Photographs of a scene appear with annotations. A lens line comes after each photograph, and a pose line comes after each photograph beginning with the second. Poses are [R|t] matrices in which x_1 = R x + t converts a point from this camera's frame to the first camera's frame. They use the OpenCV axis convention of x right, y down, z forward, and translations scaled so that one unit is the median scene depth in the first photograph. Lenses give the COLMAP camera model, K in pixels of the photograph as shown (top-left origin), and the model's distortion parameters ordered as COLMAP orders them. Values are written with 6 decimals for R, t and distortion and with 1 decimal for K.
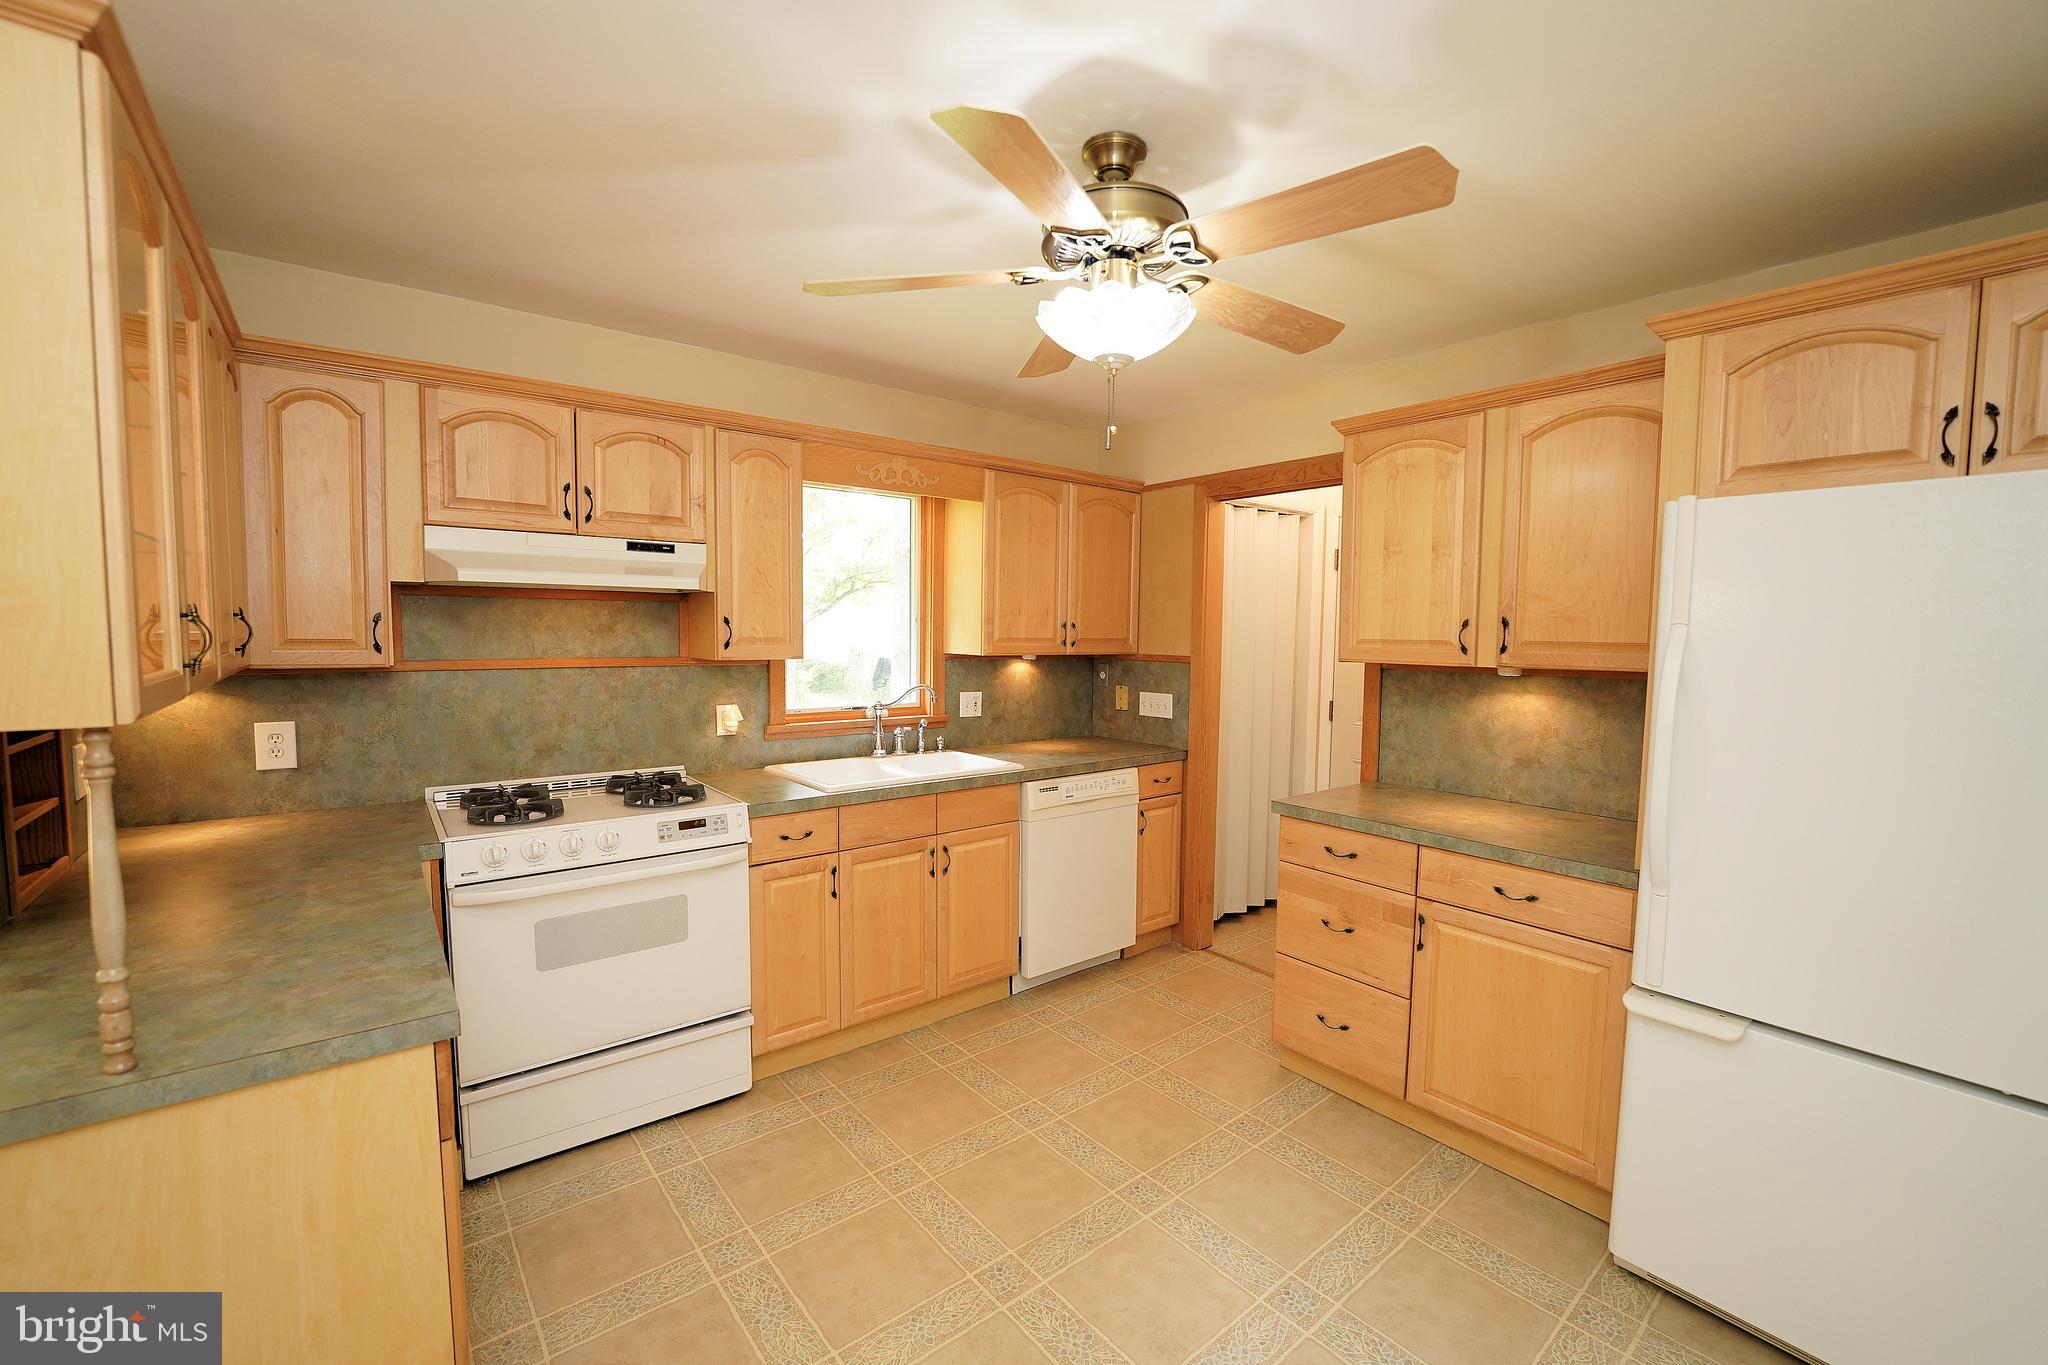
lens RADIAL K [[834.5, 0, 1024.5], [0, 834.5, 685.4], [0, 0, 1]] dist [-0.029653, 0.003017]
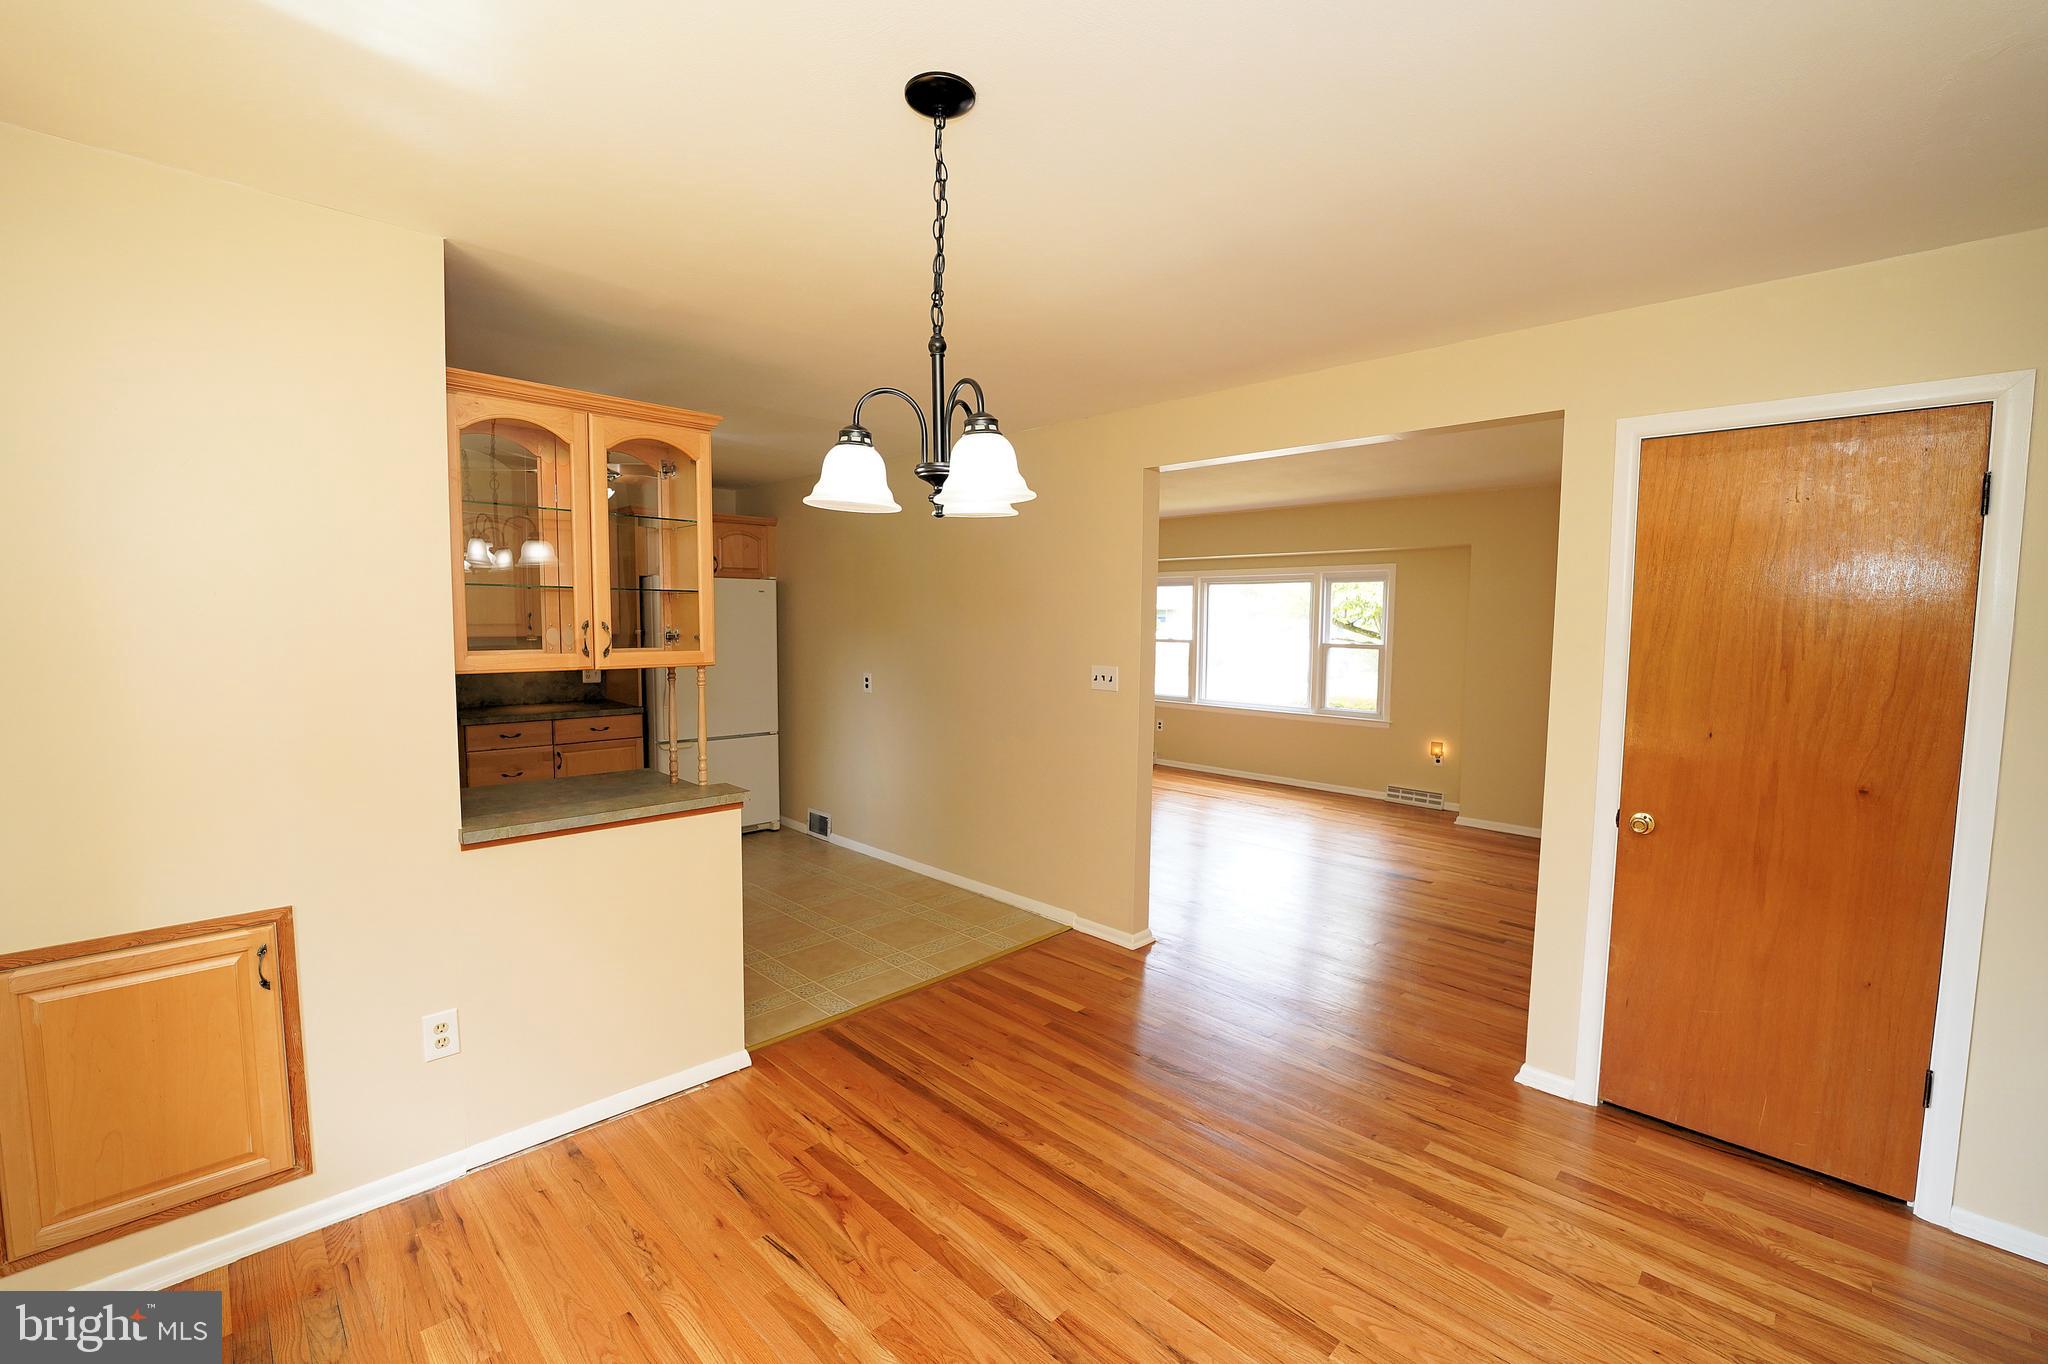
lens RADIAL K [[855.3, 0, 1024.0], [0, 855.3, 682.0], [0, 0, 1]] dist [-0.026421, 0.000172]
pose [[-0.107322, -0.088738, 0.990256, -1.538077], [0.058020, 0.993753, 0.095339, -0.036347], [-0.992530, 0.067687, -0.101503, 0.011868]]
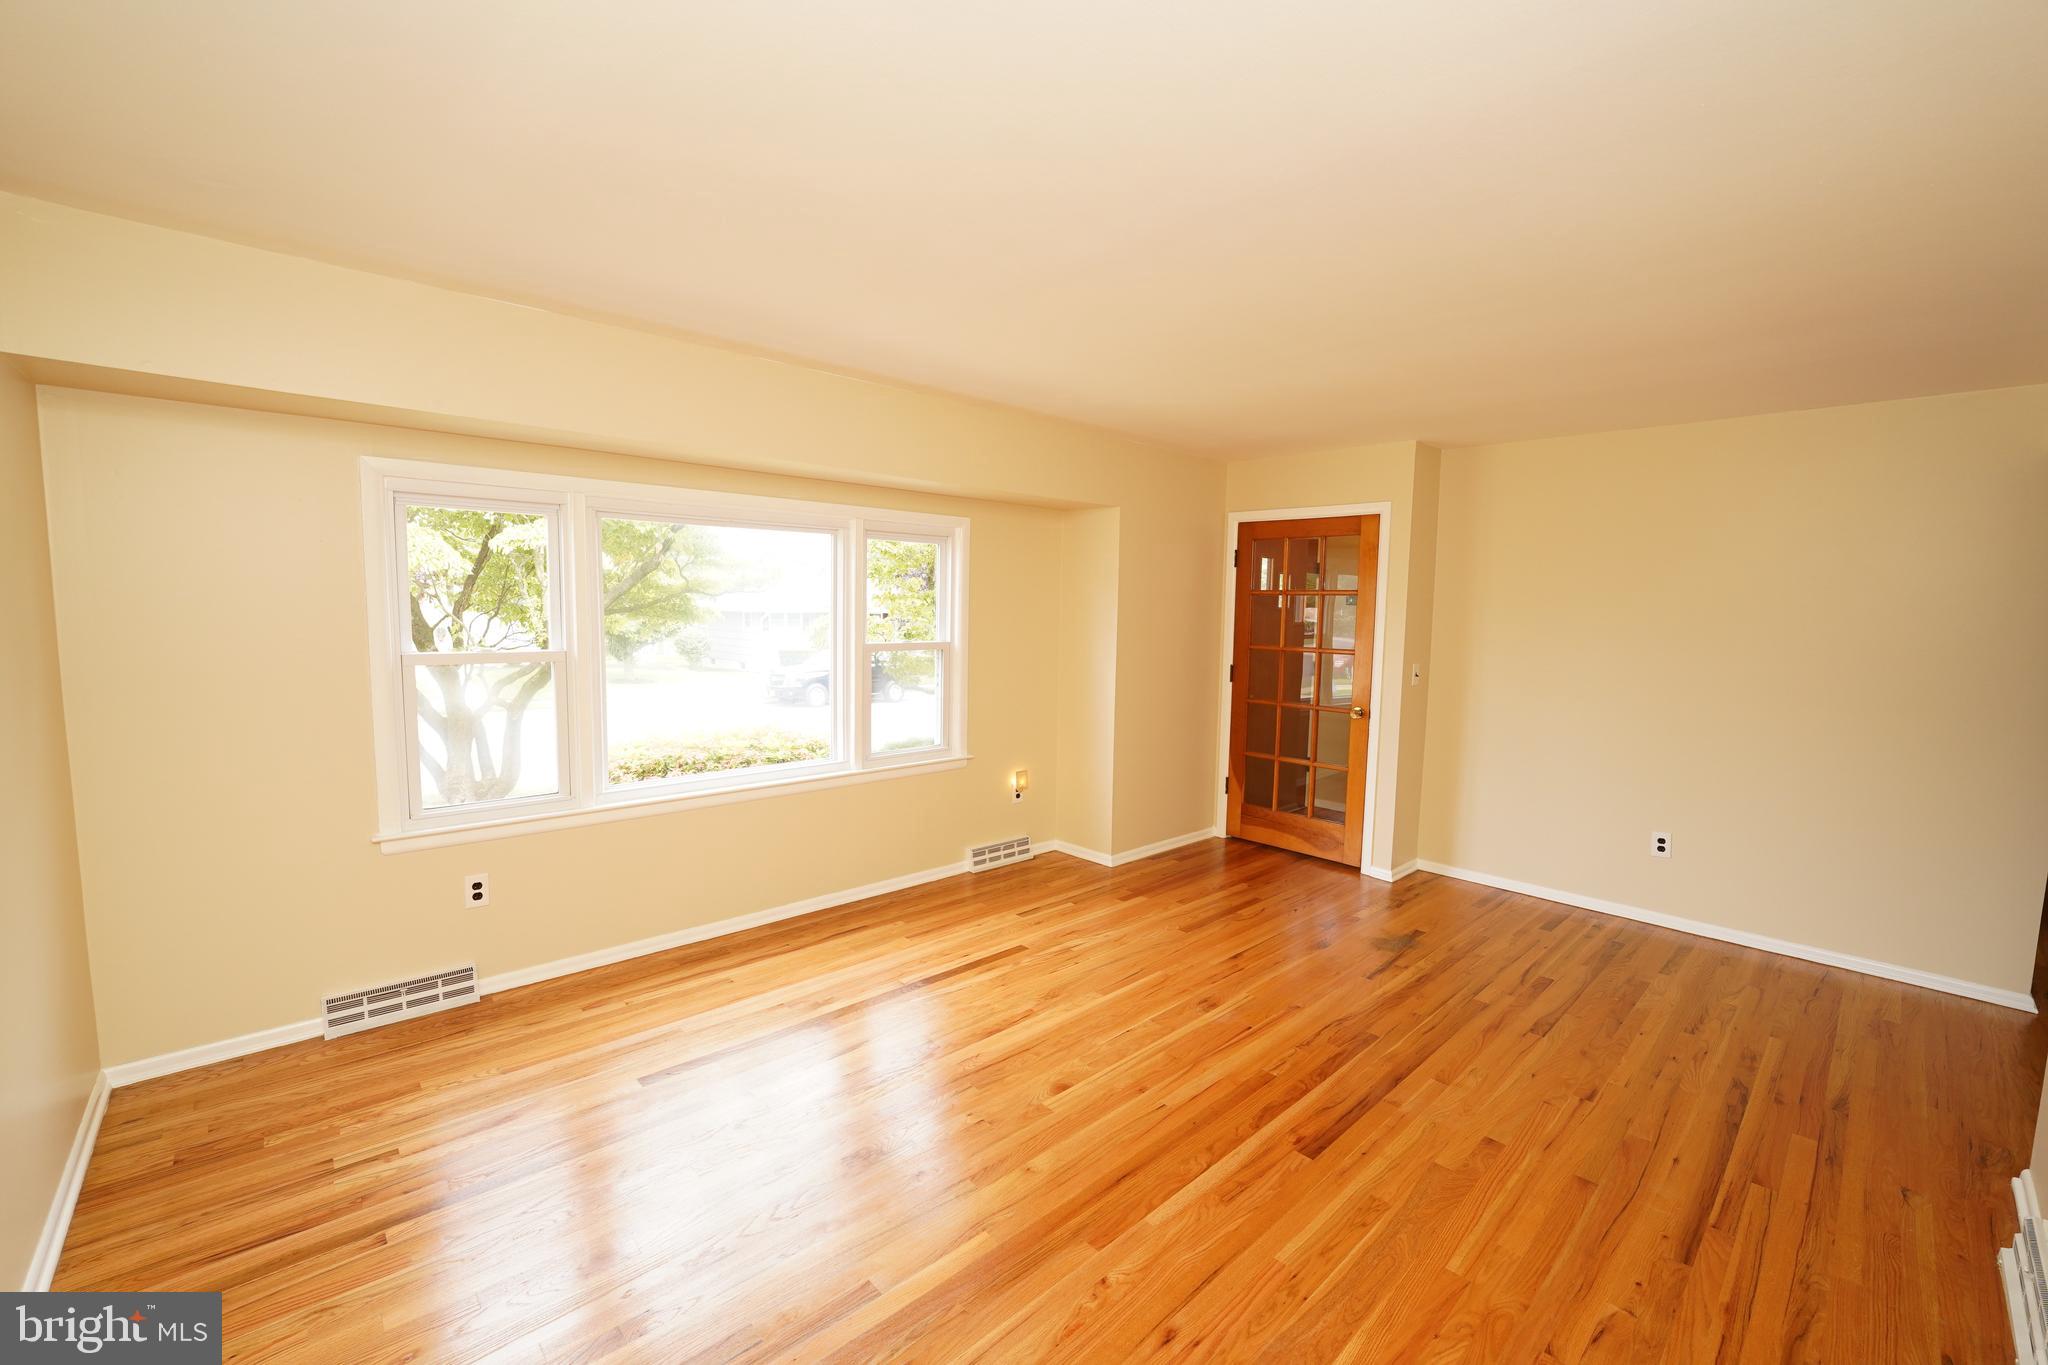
lens RADIAL K [[834.5, 0, 1024.5], [0, 834.5, 685.4], [0, 0, 1]] dist [-0.029653, 0.003017]
pose [[-0.997031, -0.023537, -0.073316, 0.902508], [-0.035155, 0.986254, 0.161453, -0.025674], [0.068508, 0.163551, -0.984153, 0.307515]]
